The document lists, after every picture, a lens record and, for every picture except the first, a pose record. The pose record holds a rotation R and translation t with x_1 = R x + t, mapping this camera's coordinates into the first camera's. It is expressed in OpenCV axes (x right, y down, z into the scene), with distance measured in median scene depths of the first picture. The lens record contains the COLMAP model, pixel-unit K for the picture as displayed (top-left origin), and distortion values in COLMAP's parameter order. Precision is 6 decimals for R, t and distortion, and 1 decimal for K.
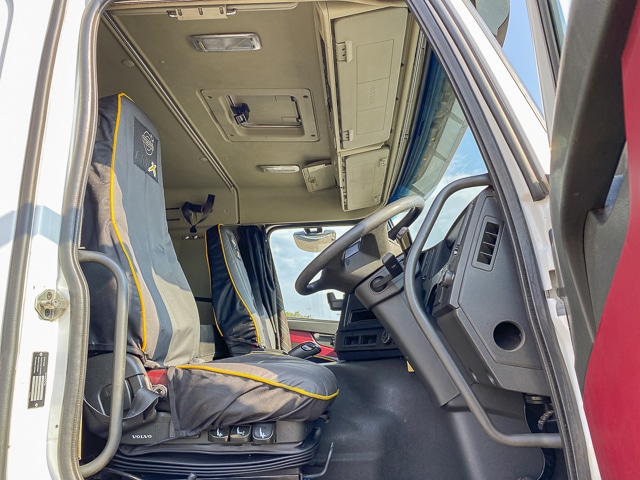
lens RADIAL K [[492.7, 0, 320.0], [0, 492.7, 240.0], [0, 0, 1]] dist [0.055914, -0.084857]
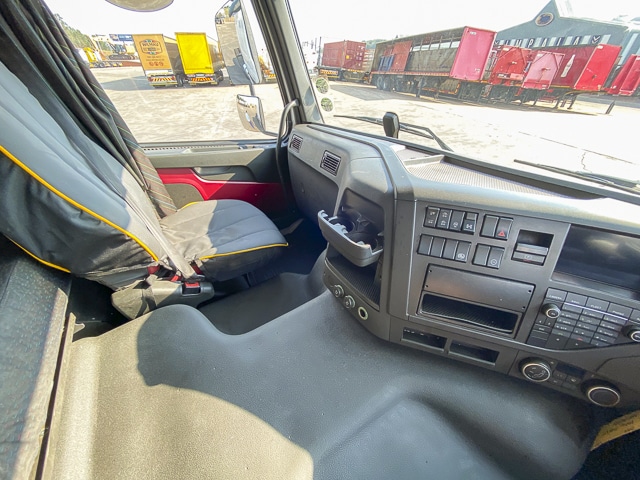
lens RADIAL K [[261.7, 0, 321.6], [0, 261.7, 239.3], [0, 0, 1]] dist [-0.000452, -0.000132]
pose [[0.794190, -0.328190, 0.511422, -0.124772], [-0.161632, 0.697207, 0.698411, -0.060882], [-0.585779, -0.637333, 0.500669, 0.780416]]
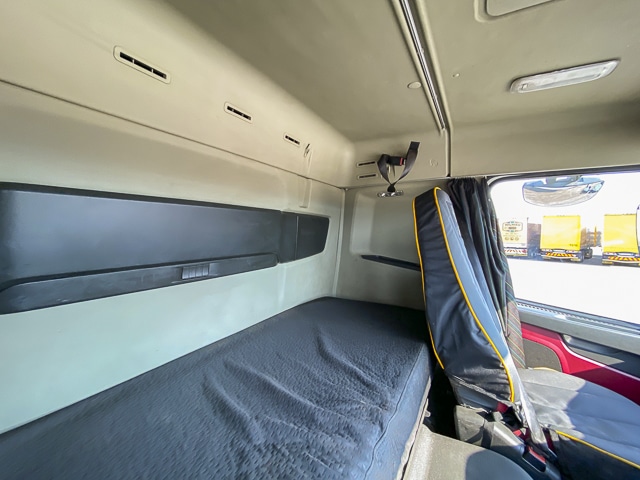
lens RADIAL K [[259.5, 0, 318.6], [0, 259.5, 238.3], [0, 0, 1]] dist [0.001706, -0.000196]
pose [[0.891941, 0.066049, -0.447301, -0.213602], [0.058559, 0.964067, 0.259124, -0.079569], [0.448343, -0.257317, 0.856023, 0.710213]]
